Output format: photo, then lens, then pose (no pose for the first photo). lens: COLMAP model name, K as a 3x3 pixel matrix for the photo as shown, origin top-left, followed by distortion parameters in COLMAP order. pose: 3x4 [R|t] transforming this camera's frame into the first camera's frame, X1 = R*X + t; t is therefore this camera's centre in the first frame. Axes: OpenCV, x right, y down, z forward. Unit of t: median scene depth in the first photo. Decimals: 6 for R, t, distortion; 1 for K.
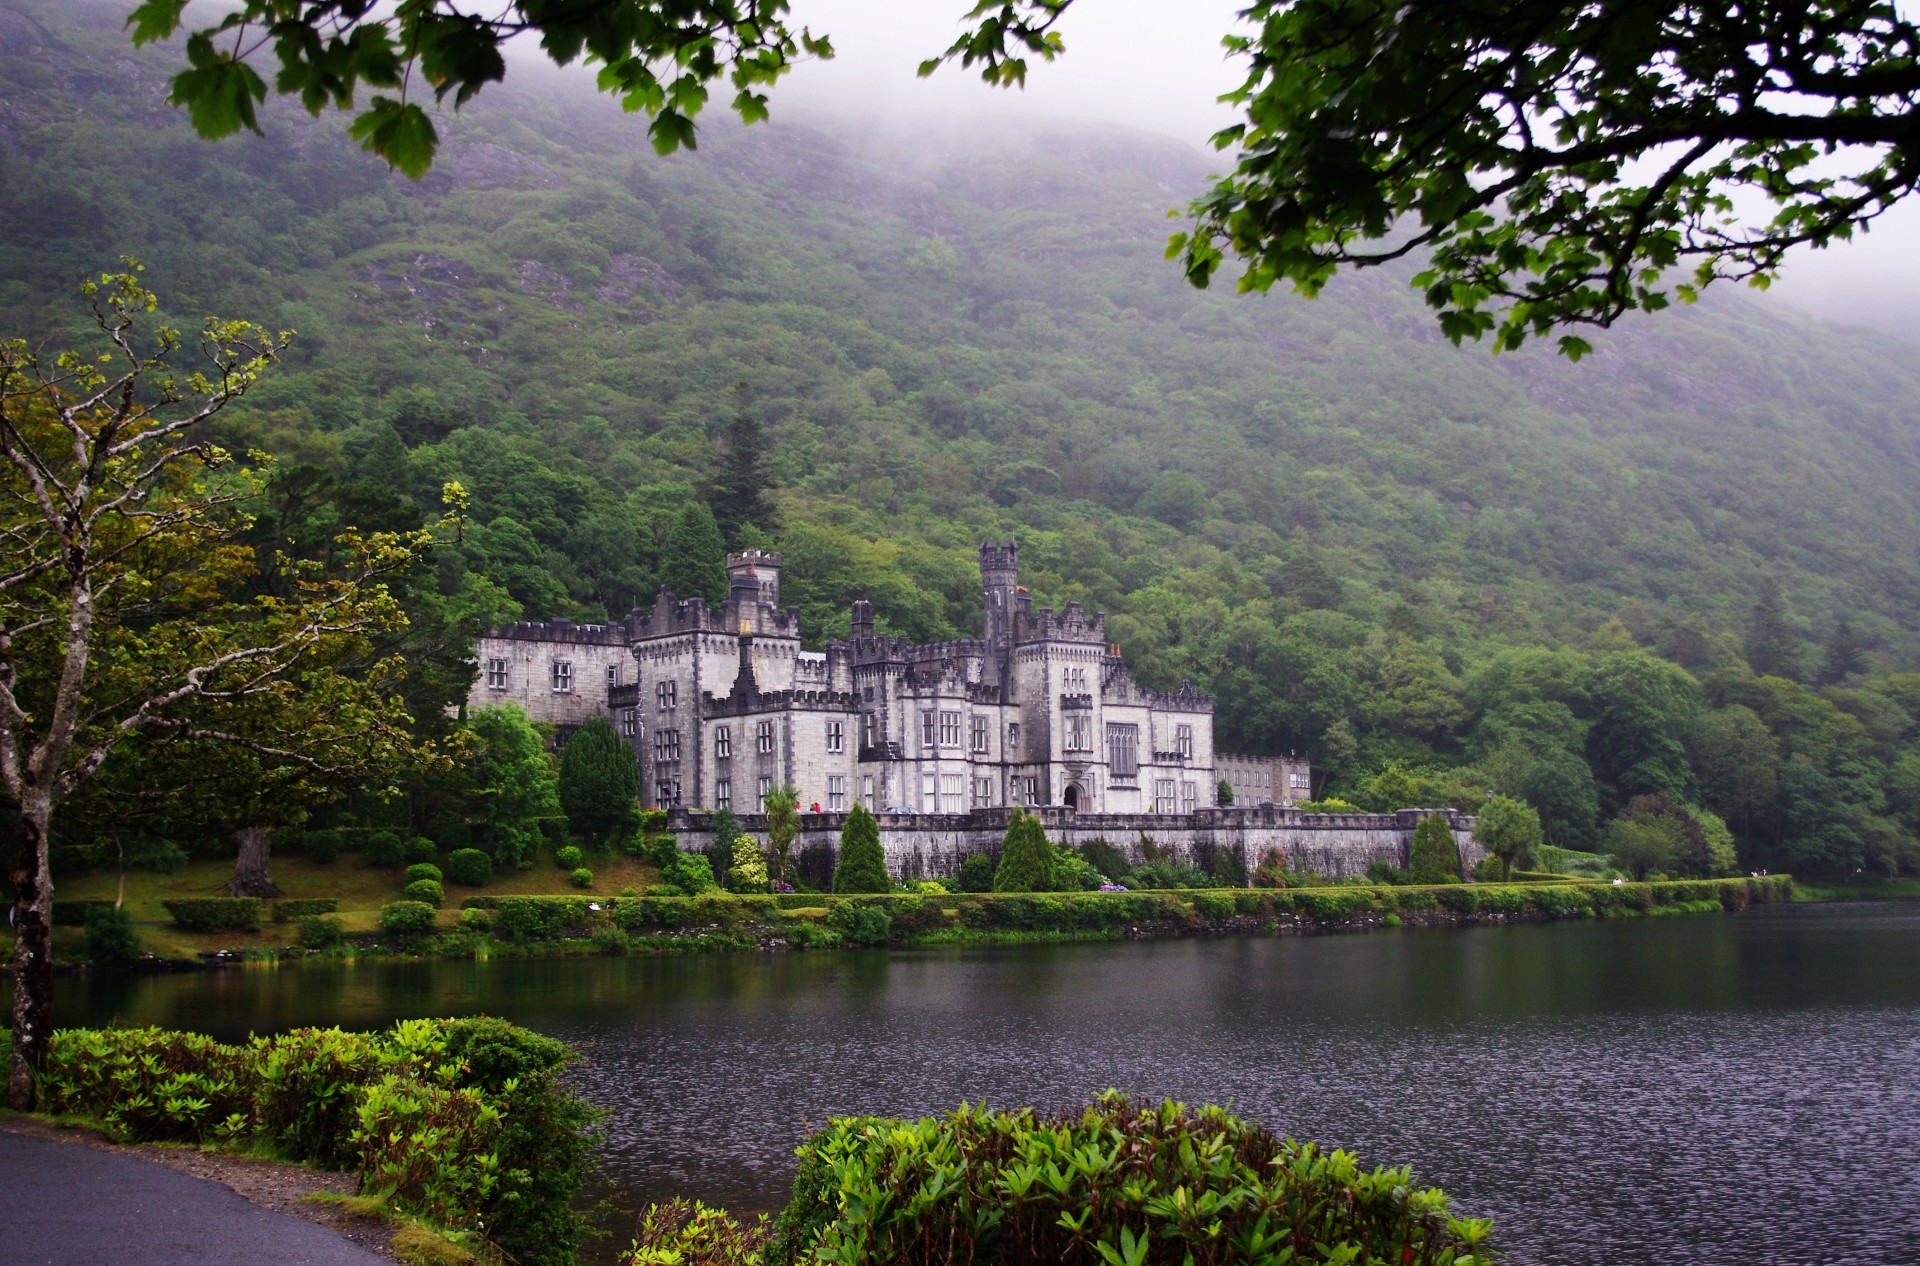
lens RADIAL K [[2876.0, 0, 960.0], [0, 2876.0, 633.0], [0, 0, 1]] dist [-0.035891, -0.010065]
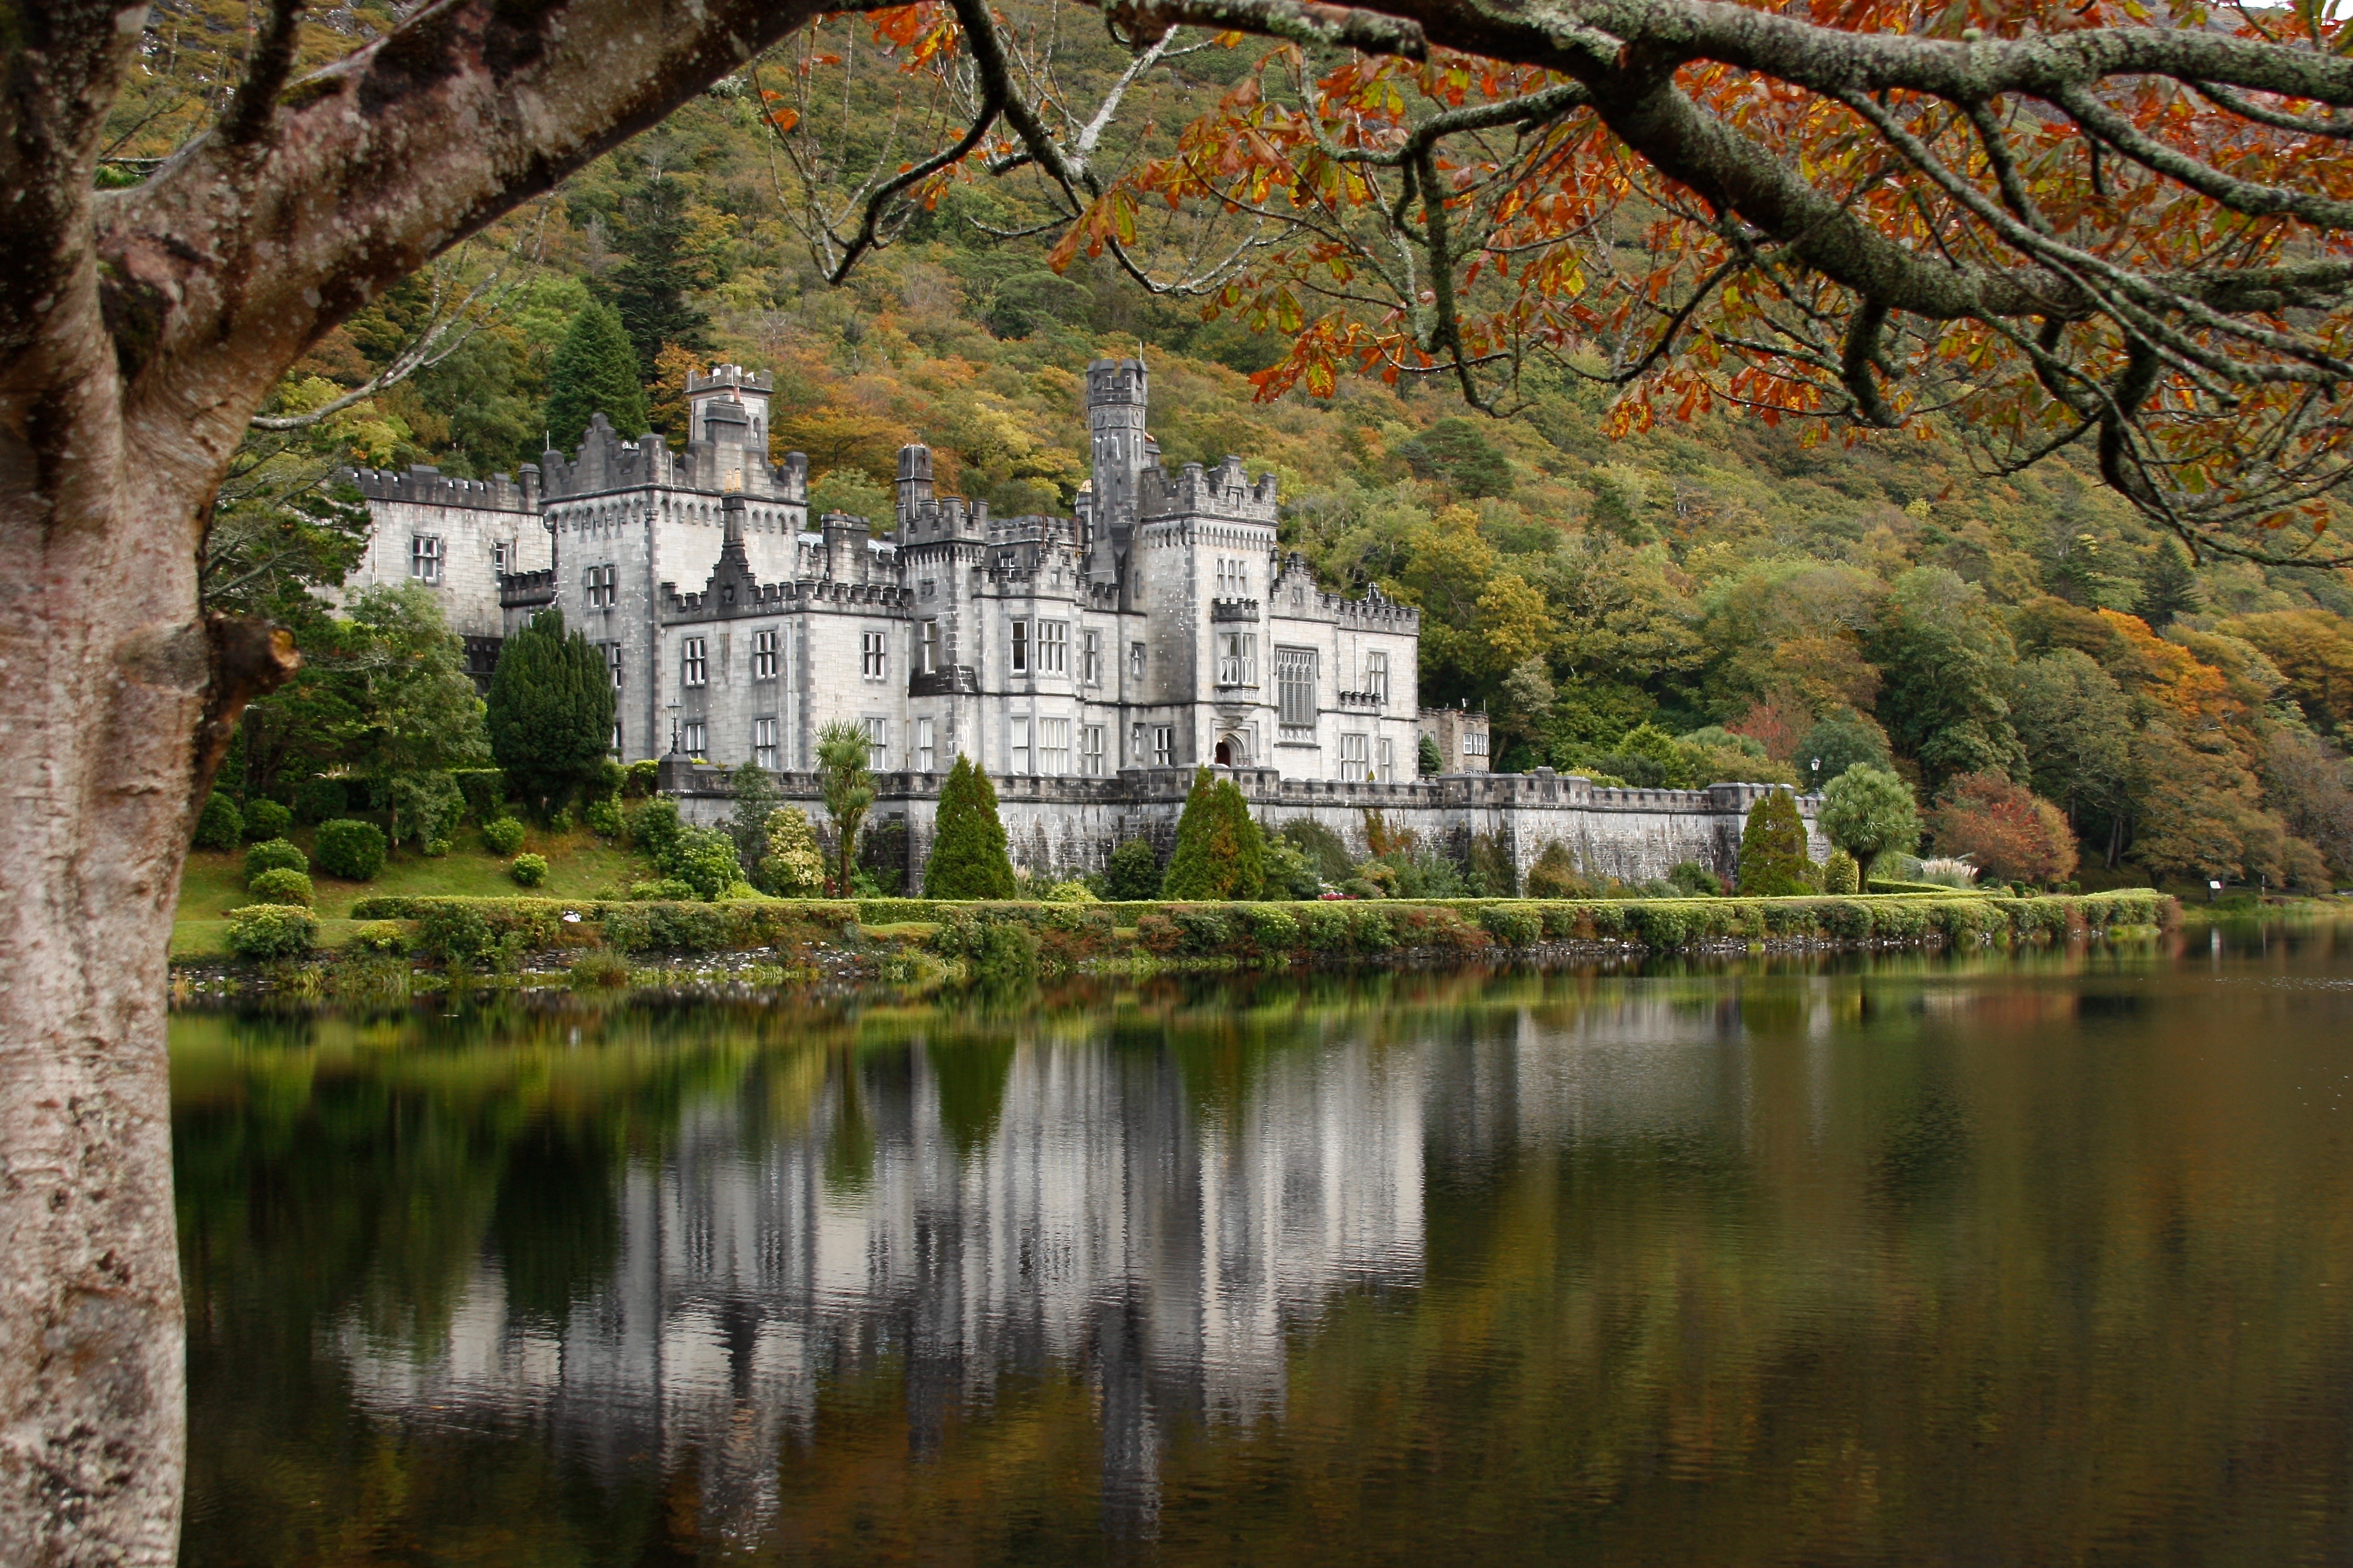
lens RADIAL K [[3756.8, 0, 1176.5], [0, 3756.8, 784.0], [0, 0, 1]] dist [-0.172047, 0.118123]
pose [[0.992020, 0.014143, 0.125288, -0.079220], [-0.021107, 0.998294, 0.054431, 0.017382], [-0.124304, -0.056641, 0.990626, 0.163638]]
